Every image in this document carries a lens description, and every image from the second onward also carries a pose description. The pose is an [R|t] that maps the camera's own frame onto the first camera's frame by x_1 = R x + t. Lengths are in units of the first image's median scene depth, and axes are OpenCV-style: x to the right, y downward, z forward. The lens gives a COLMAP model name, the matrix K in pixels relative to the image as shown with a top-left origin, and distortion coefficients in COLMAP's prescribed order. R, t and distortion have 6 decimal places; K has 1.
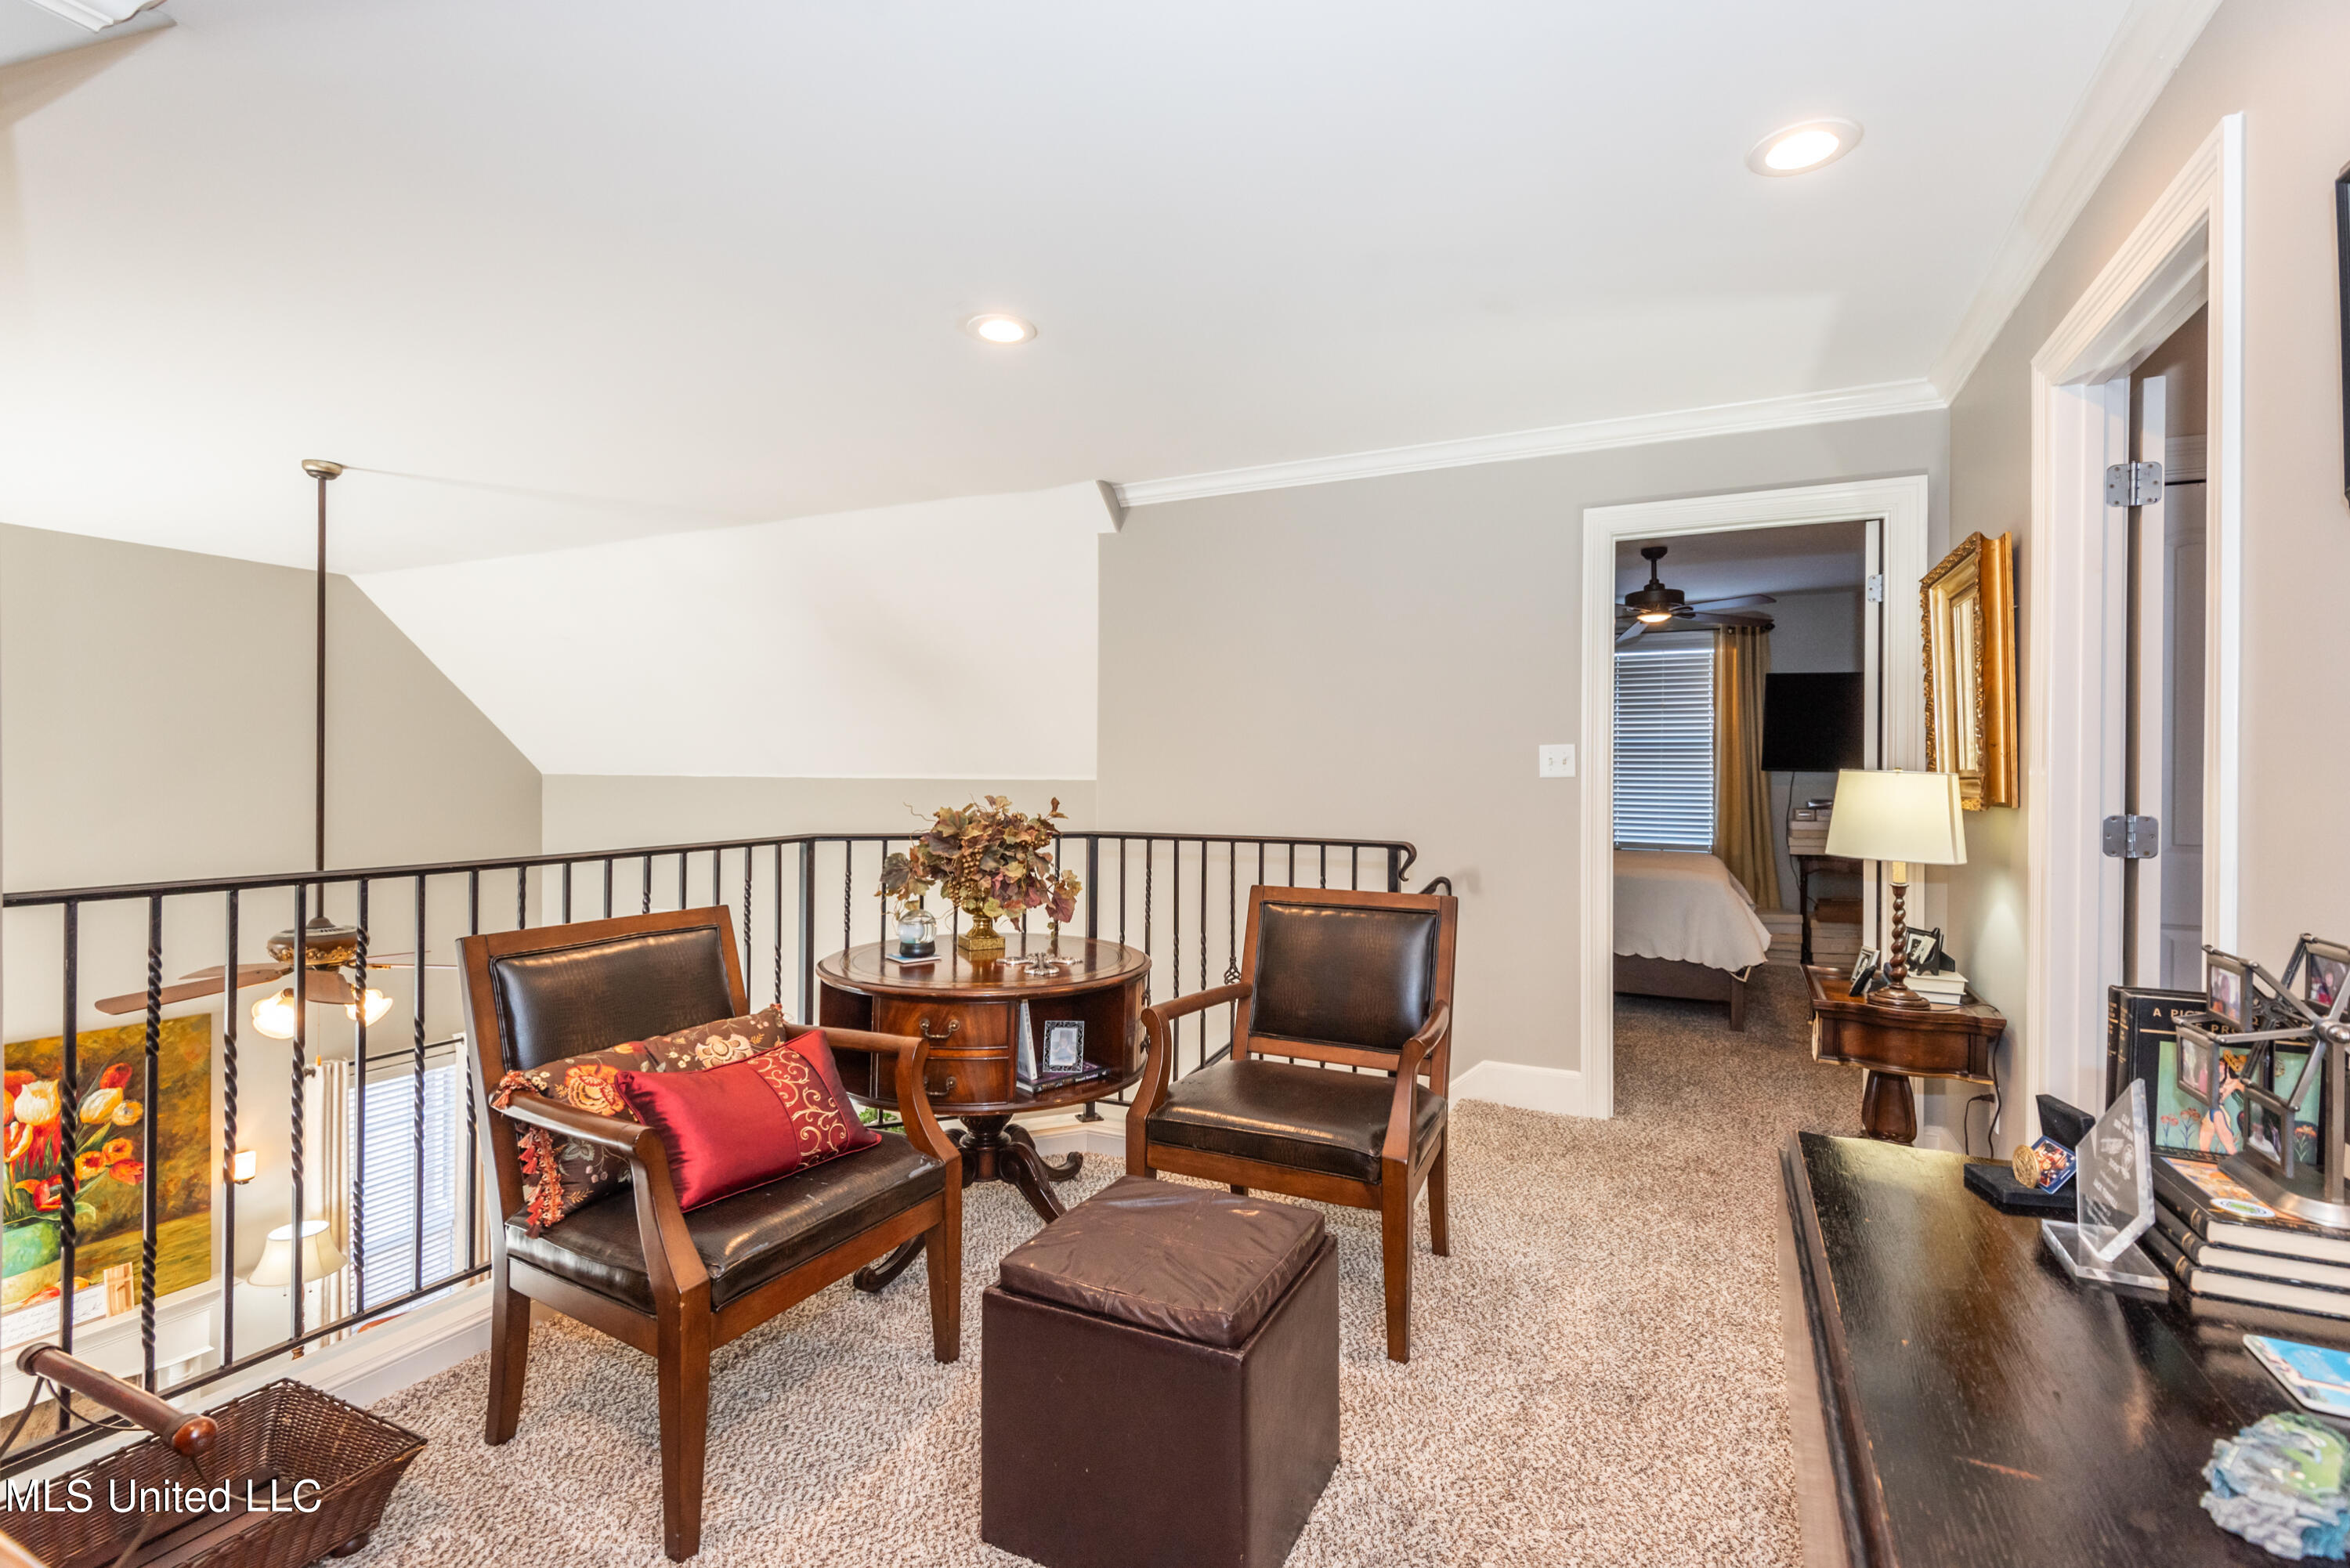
lens RADIAL K [[1110.5, 0, 1176.7], [0, 1110.5, 768.8], [0, 0, 1]] dist [0.000501, 0.000346]
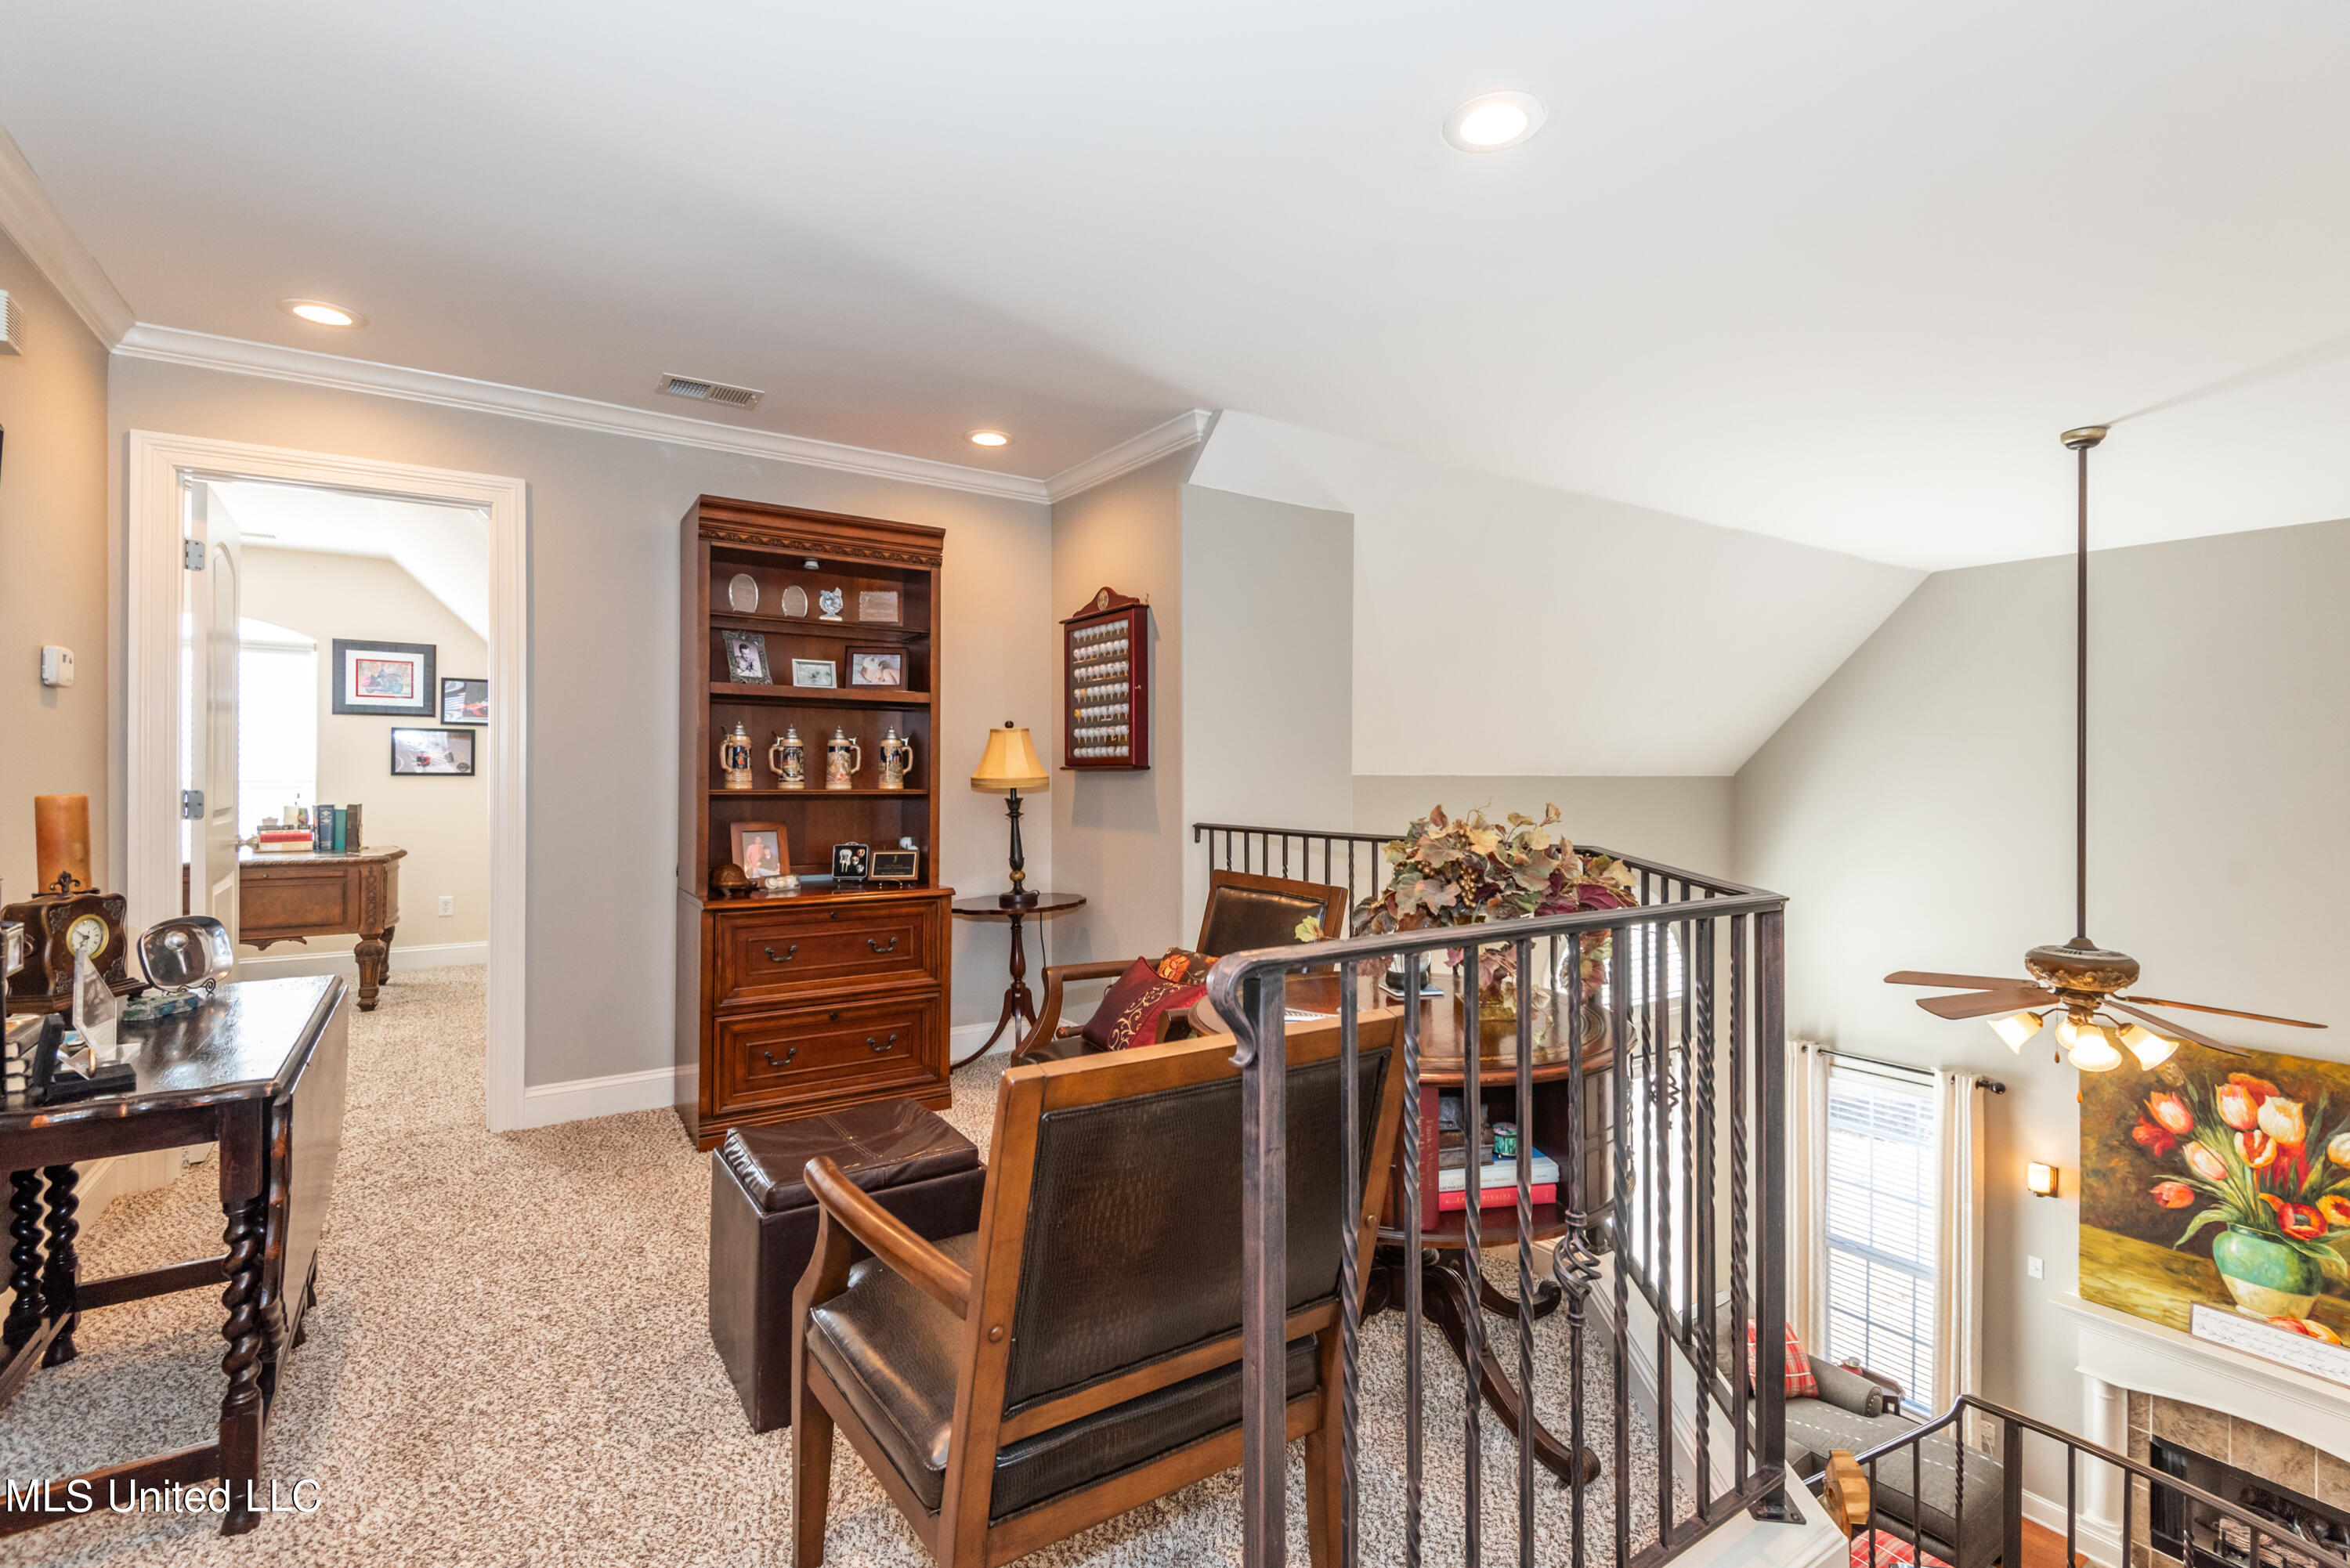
lens RADIAL K [[1110.5, 0, 1176.7], [0, 1110.5, 768.8], [0, 0, 1]] dist [0.000501, 0.000346]
pose [[-0.511528, -0.005683, -0.859248, 0.288522], [-0.005252, 0.999980, -0.003487, 0.003327], [0.859250, 0.002729, -0.511548, 0.643536]]
